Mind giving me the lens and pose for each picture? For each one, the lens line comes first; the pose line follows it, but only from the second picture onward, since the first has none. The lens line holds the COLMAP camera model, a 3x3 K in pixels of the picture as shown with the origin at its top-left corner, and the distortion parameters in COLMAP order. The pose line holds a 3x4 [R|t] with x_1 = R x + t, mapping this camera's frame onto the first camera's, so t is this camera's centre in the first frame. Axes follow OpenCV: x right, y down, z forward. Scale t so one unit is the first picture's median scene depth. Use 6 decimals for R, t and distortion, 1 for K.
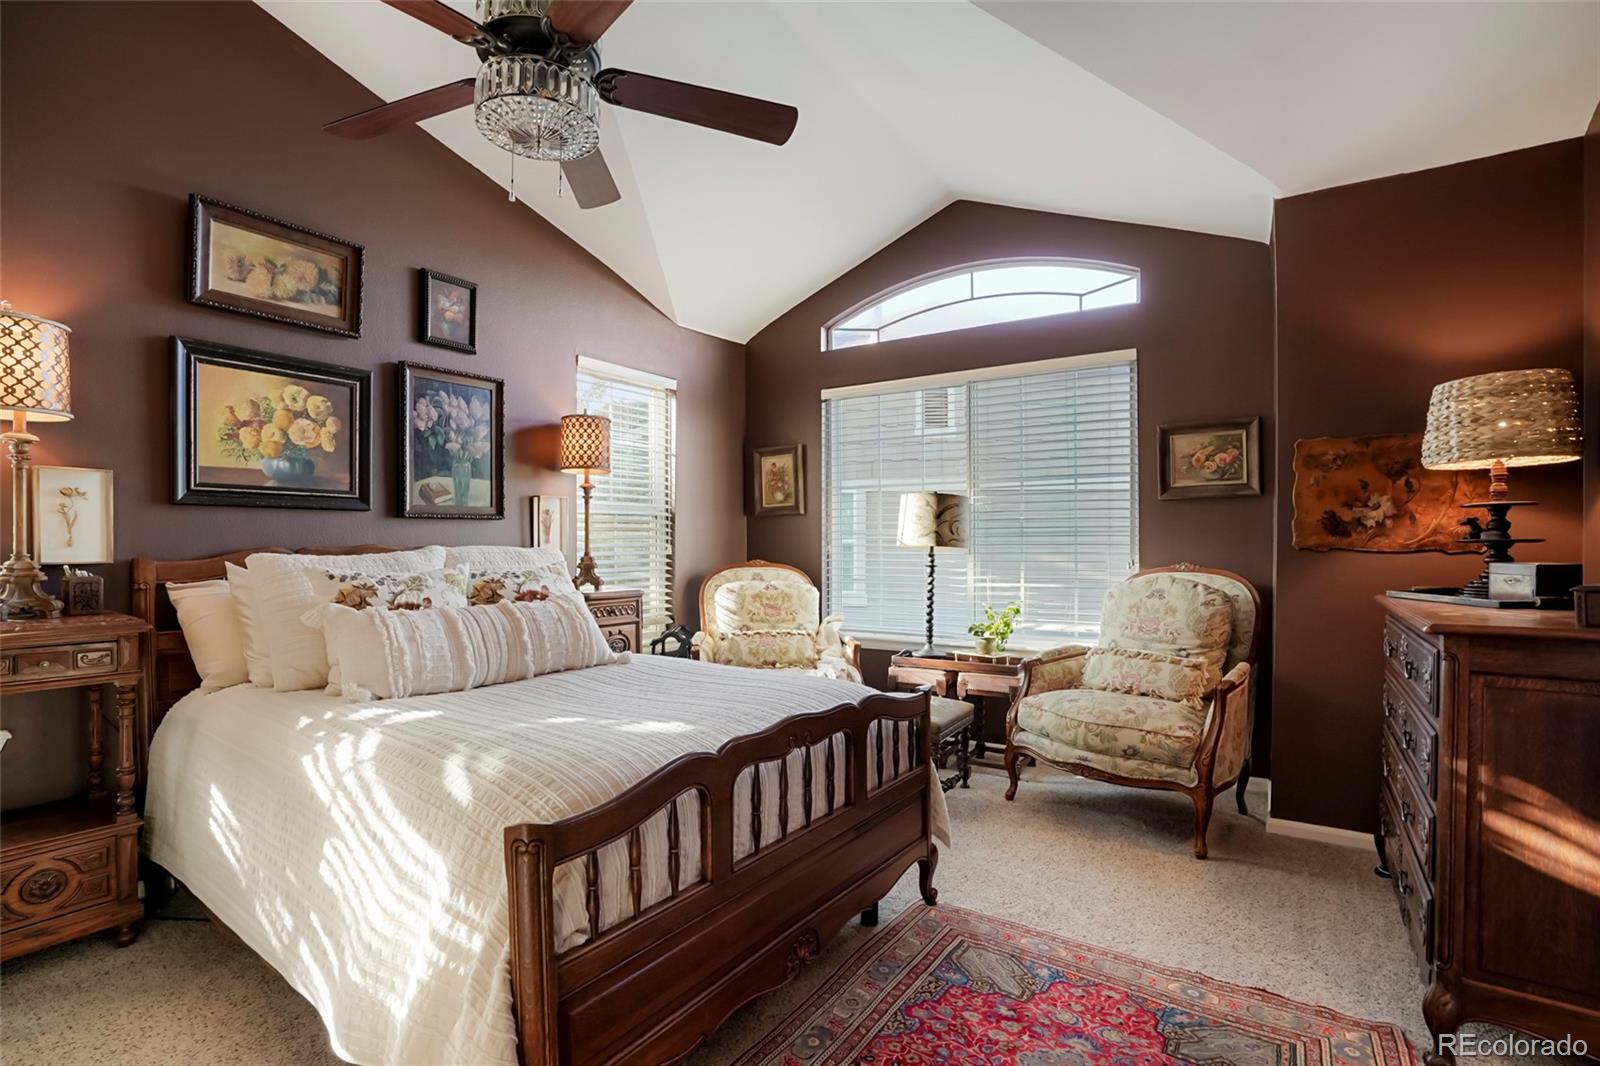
lens RADIAL K [[736.0, 0, 794.1], [0, 736.0, 543.4], [0, 0, 1]] dist [-0.037184, 0.005843]
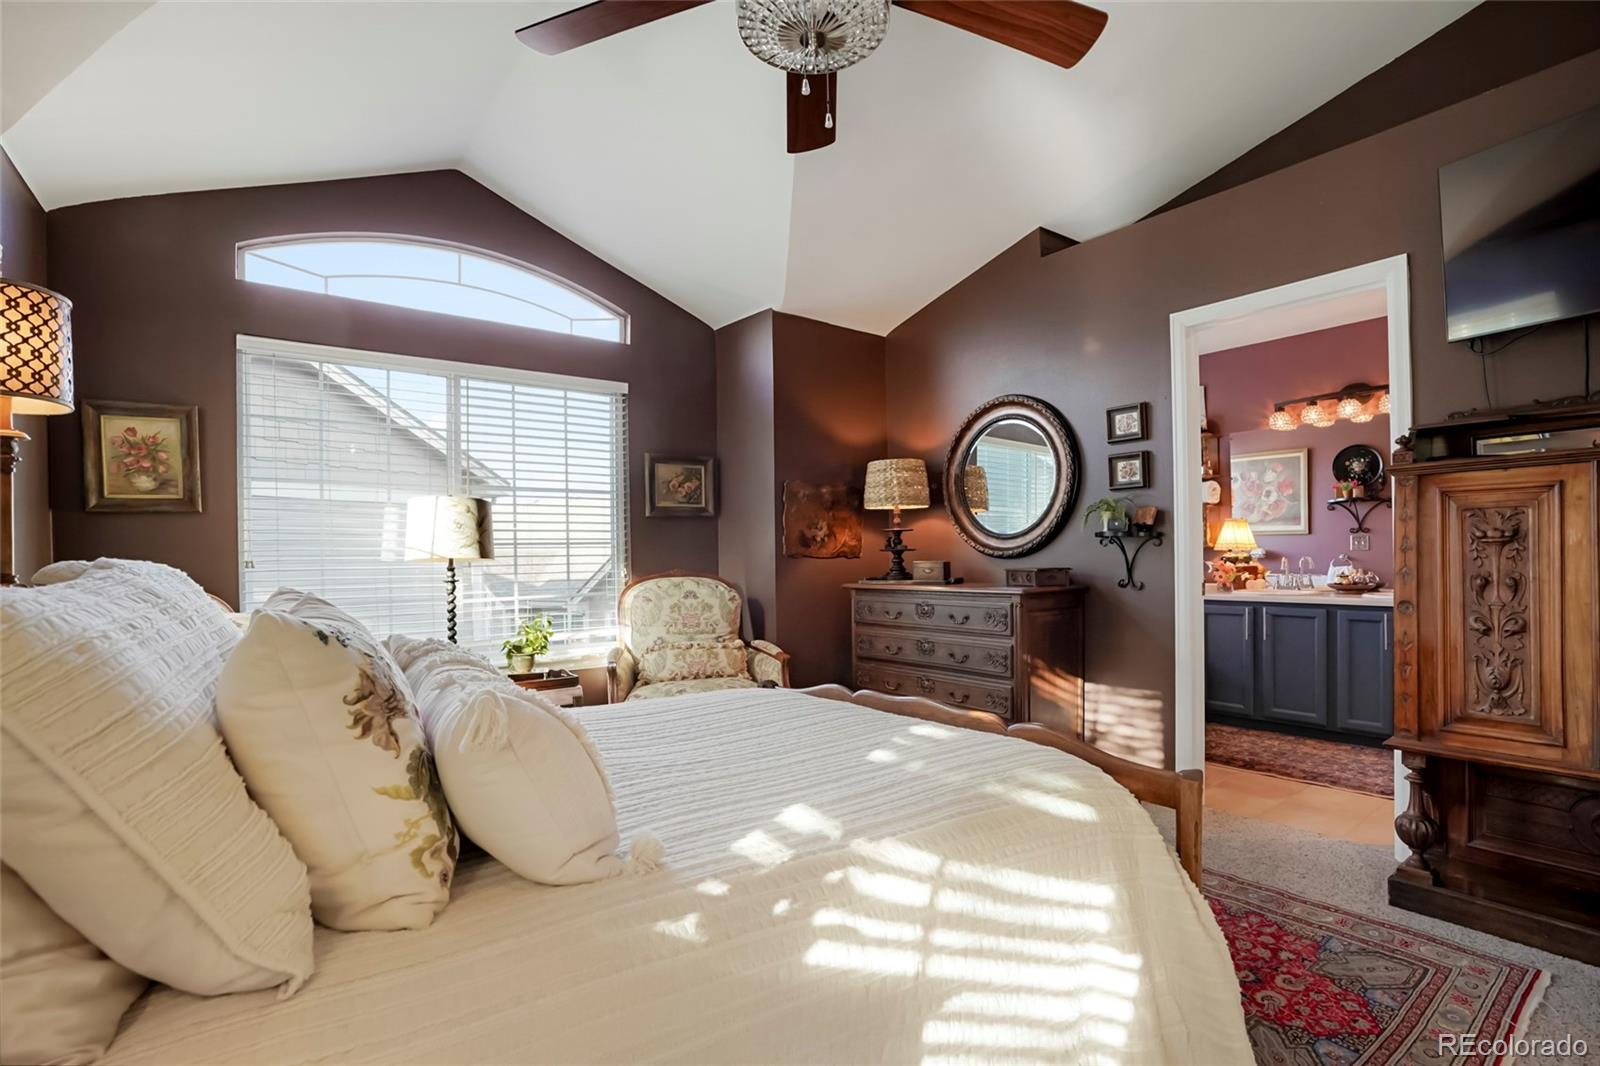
lens RADIAL K [[736.0, 0, 792.6], [0, 736.0, 542.6], [0, 0, 1]] dist [-0.037184, 0.005843]
pose [[0.345414, 0.010681, 0.938390, -0.584038], [0.011287, 0.999816, -0.015534, 0.003140], [-0.938383, 0.015957, 0.345229, 0.406548]]
